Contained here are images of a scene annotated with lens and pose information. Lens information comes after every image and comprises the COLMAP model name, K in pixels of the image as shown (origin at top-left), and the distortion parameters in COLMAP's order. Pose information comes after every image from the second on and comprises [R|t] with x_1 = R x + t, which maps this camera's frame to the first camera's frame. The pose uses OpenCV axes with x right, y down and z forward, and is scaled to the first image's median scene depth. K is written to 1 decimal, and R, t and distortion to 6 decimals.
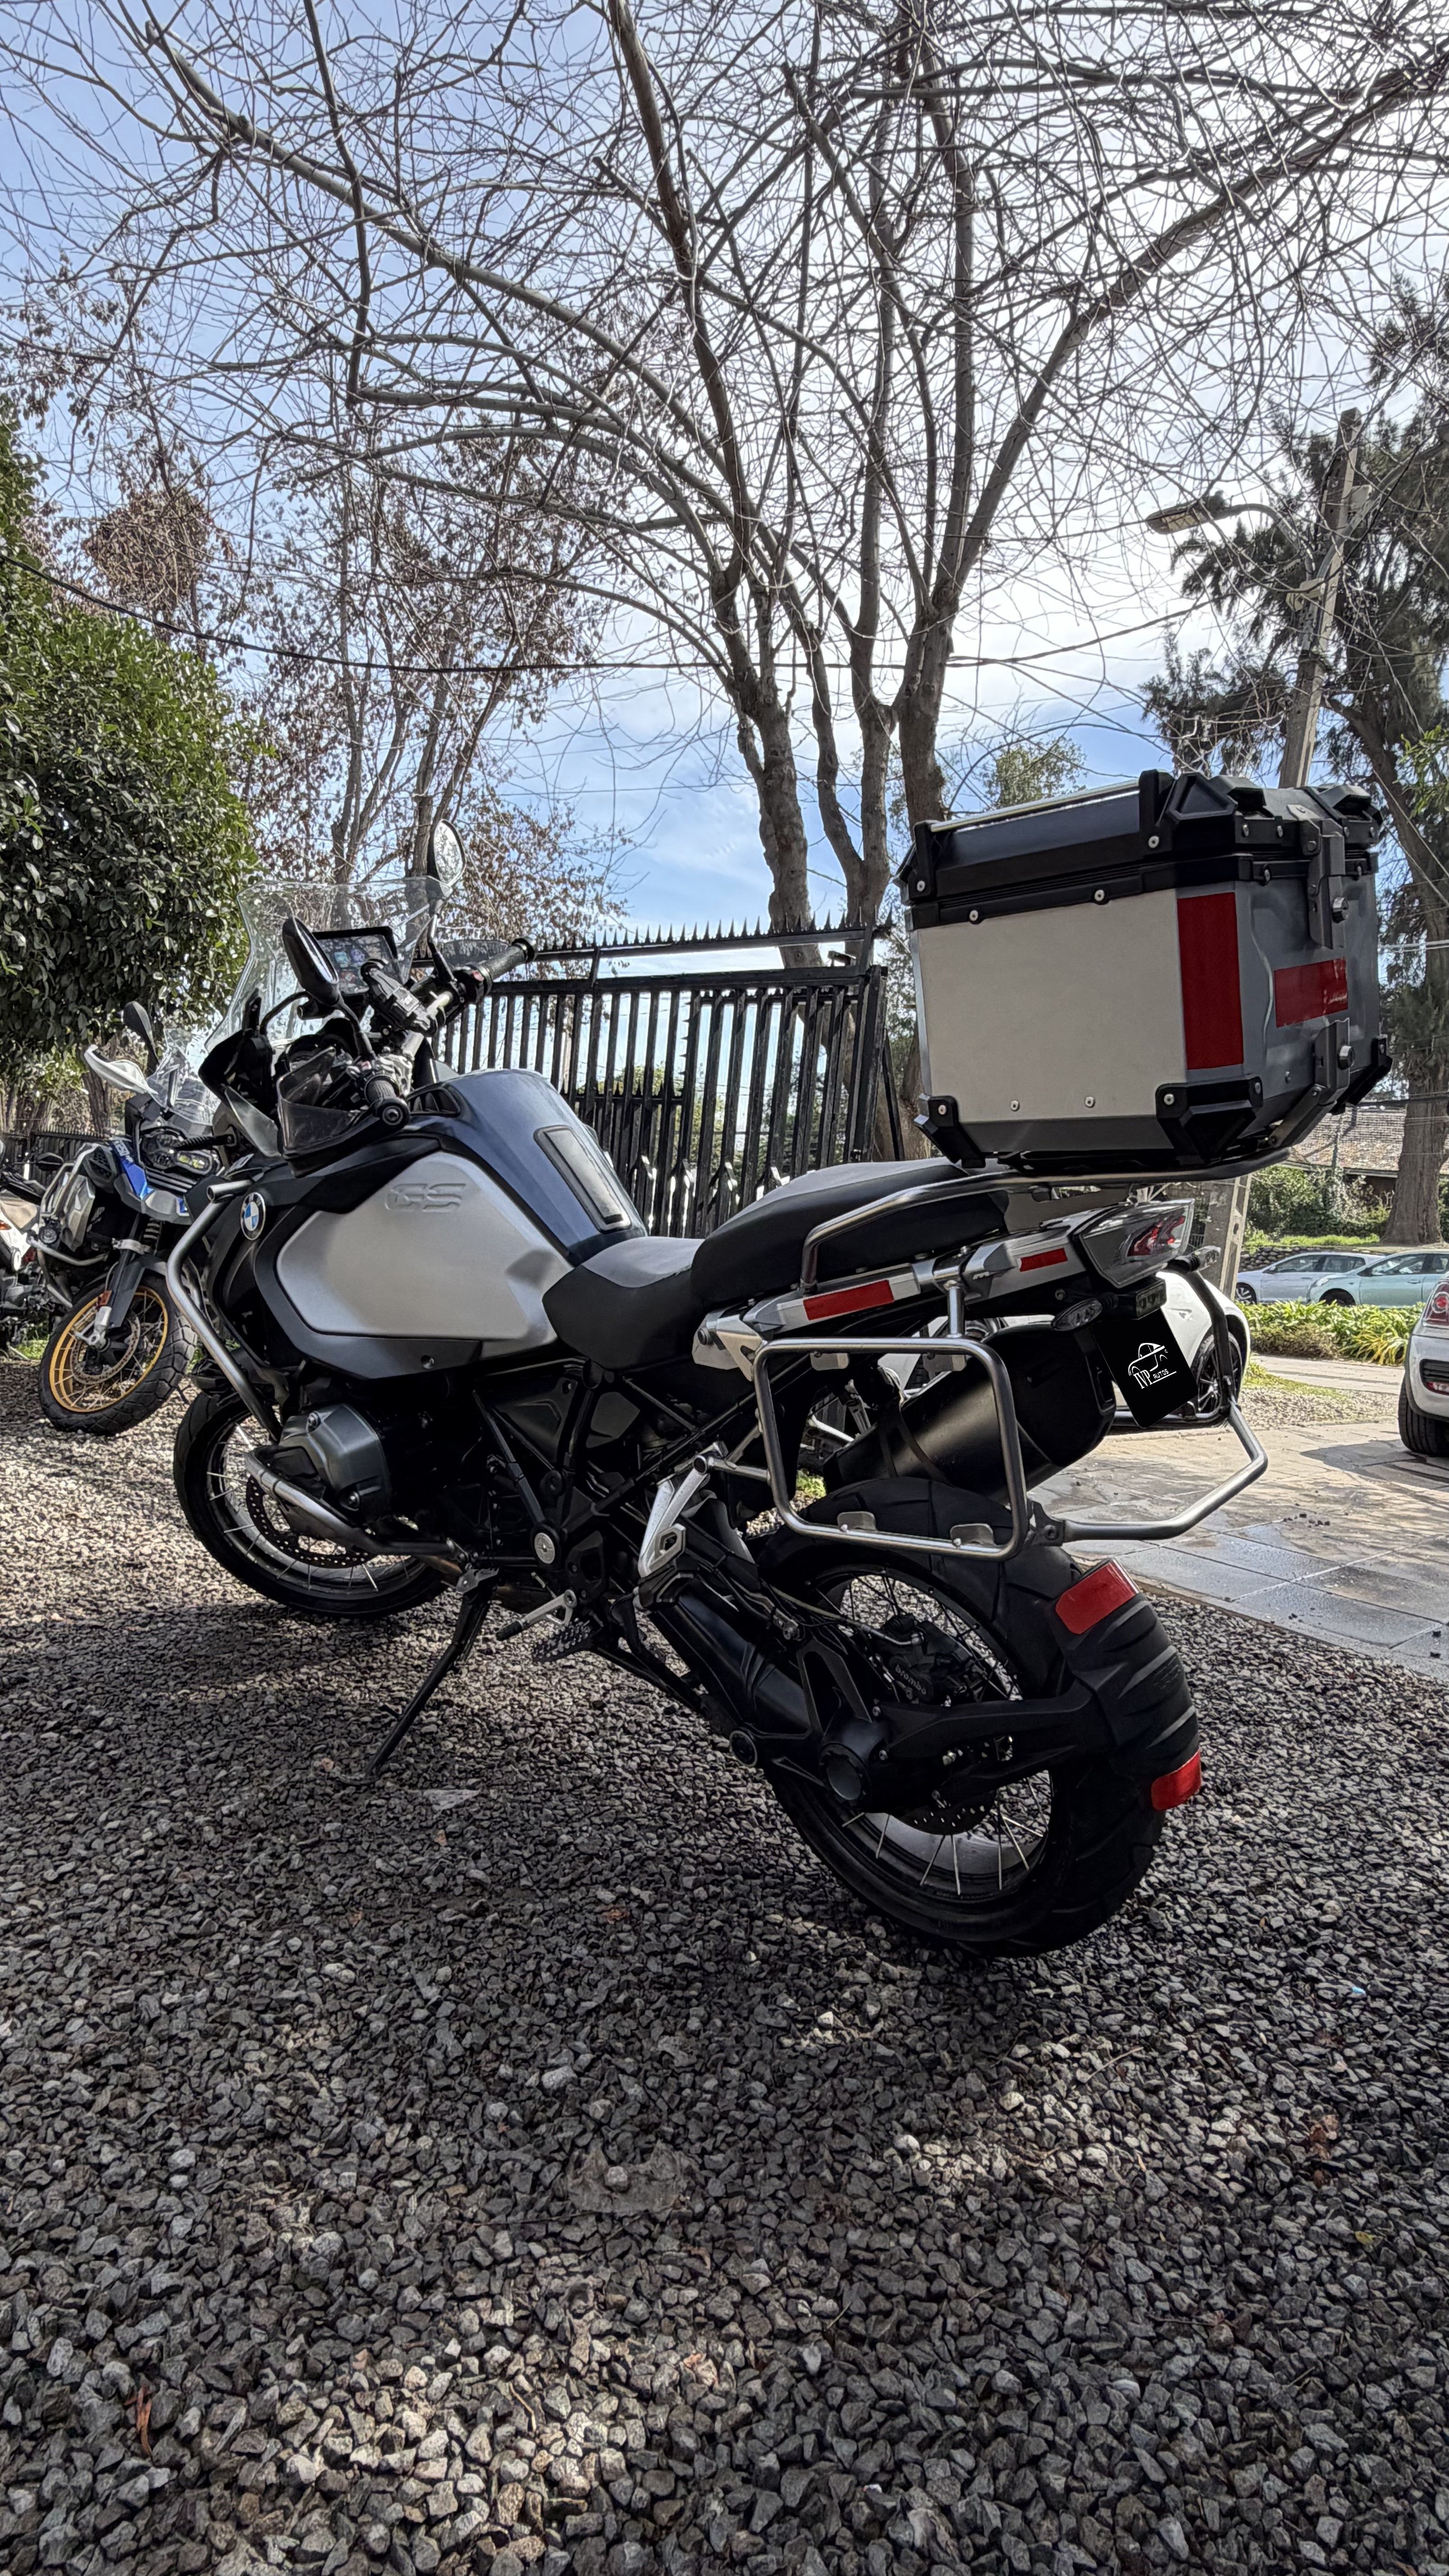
lens RADIAL K [[1372.8, 0, 724.5], [0, 1372.8, 1288.0], [0, 0, 1]] dist [0.009473, 0.000385]
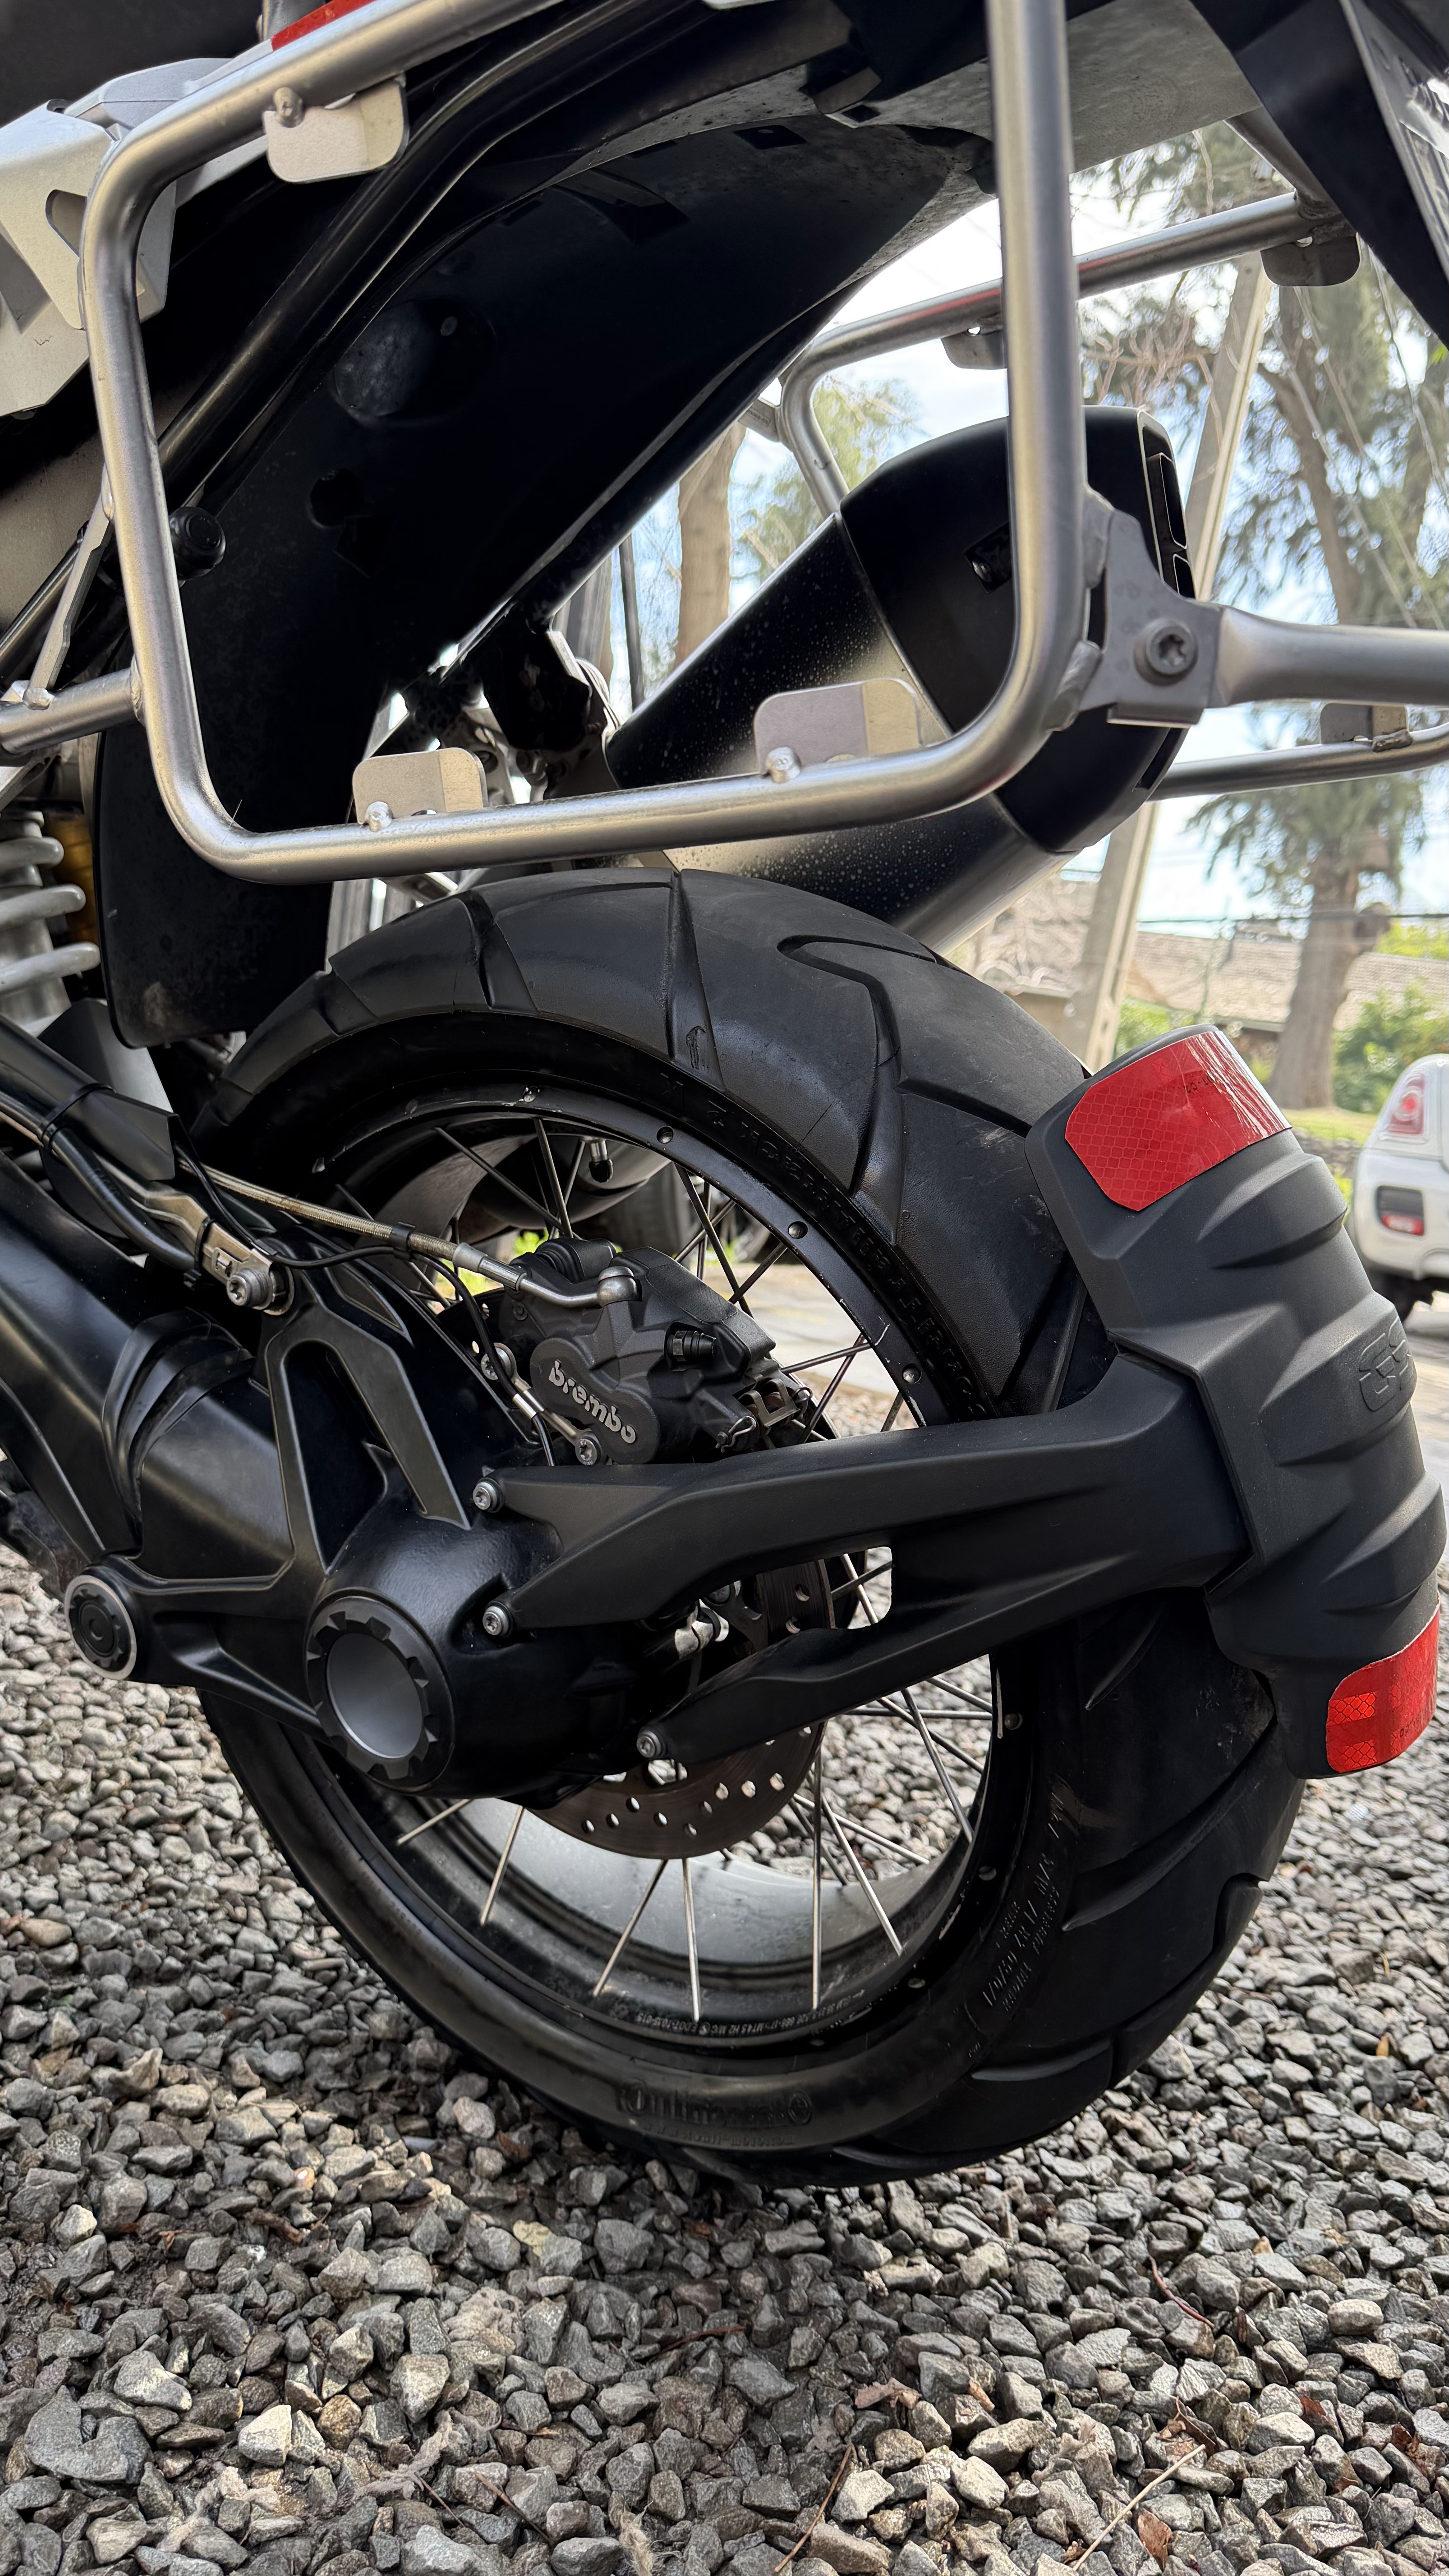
lens RADIAL K [[1766.1, 0, 724.5], [0, 1766.1, 1288.0], [0, 0, 1]] dist [0.063232, -0.079474]
pose [[0.983087, 0.041734, 0.178320, 0.084209], [-0.052152, 0.997171, 0.054139, 0.219331], [-0.175556, -0.062523, 0.982482, 0.540309]]
